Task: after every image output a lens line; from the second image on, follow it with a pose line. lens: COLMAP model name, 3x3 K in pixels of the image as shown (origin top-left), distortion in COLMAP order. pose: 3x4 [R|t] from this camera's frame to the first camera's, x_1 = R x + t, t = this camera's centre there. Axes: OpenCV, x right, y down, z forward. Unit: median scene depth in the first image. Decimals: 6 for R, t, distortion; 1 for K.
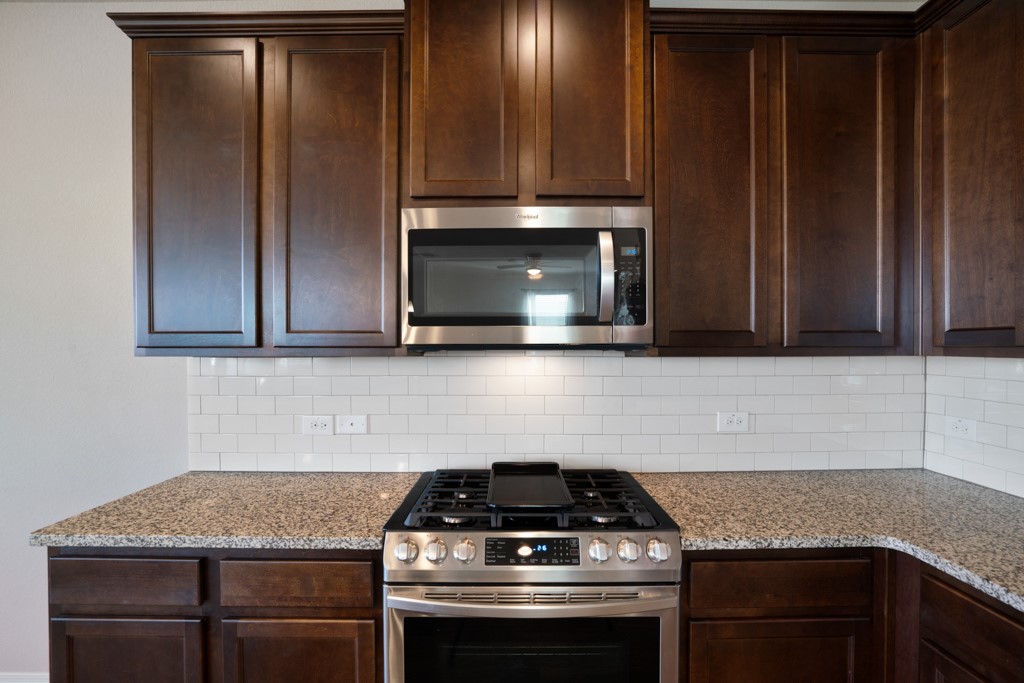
lens RADIAL K [[477.4, 0, 512.3], [0, 477.4, 346.6], [0, 0, 1]] dist [-0.048031, 0.026163]
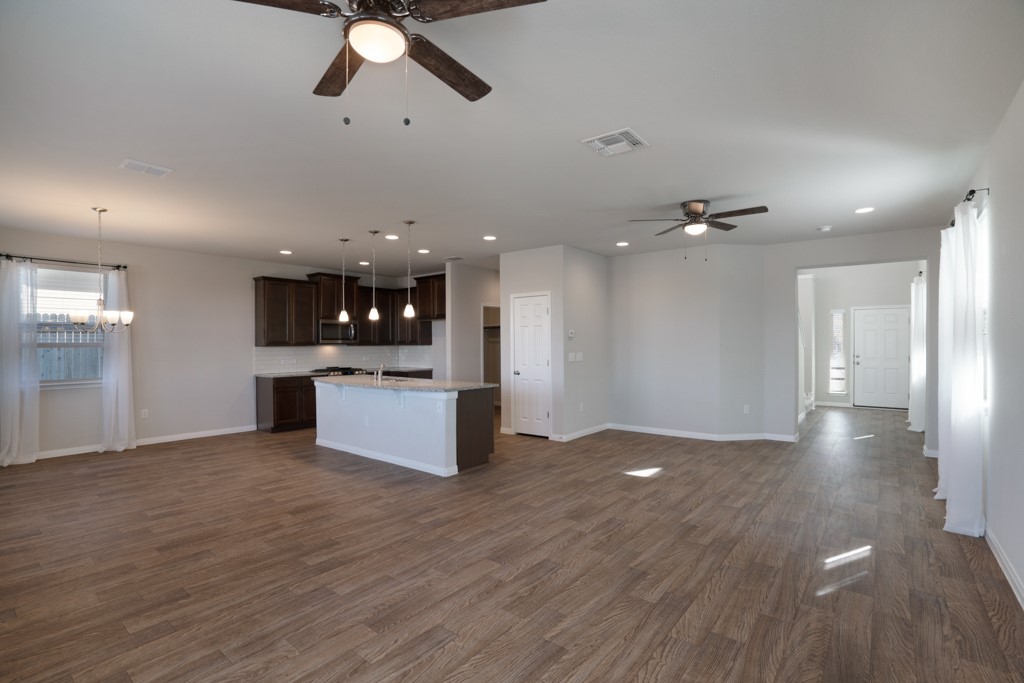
lens RADIAL K [[473.4, 0, 509.0], [0, 473.4, 331.9], [0, 0, 1]] dist [-0.046330, 0.015153]
pose [[0.623797, 0.018839, 0.781360, -3.028318], [0.010951, 0.999401, -0.032839, 0.063962], [-0.781510, 0.029042, 0.623216, -4.013875]]
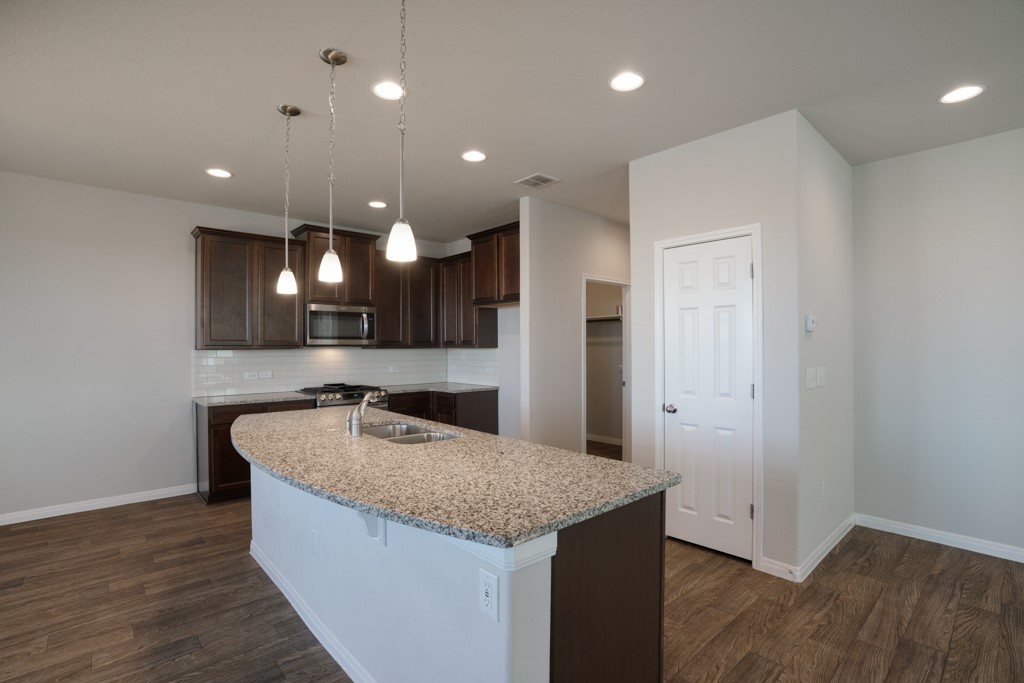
lens RADIAL K [[477.6, 0, 513.2], [0, 477.6, 345.0], [0, 0, 1]] dist [-0.048977, 0.016823]
pose [[0.736131, 0.002862, 0.676833, -1.335612], [0.005673, 0.999930, -0.010399, 0.038837], [-0.676815, 0.011494, 0.736063, -2.281036]]
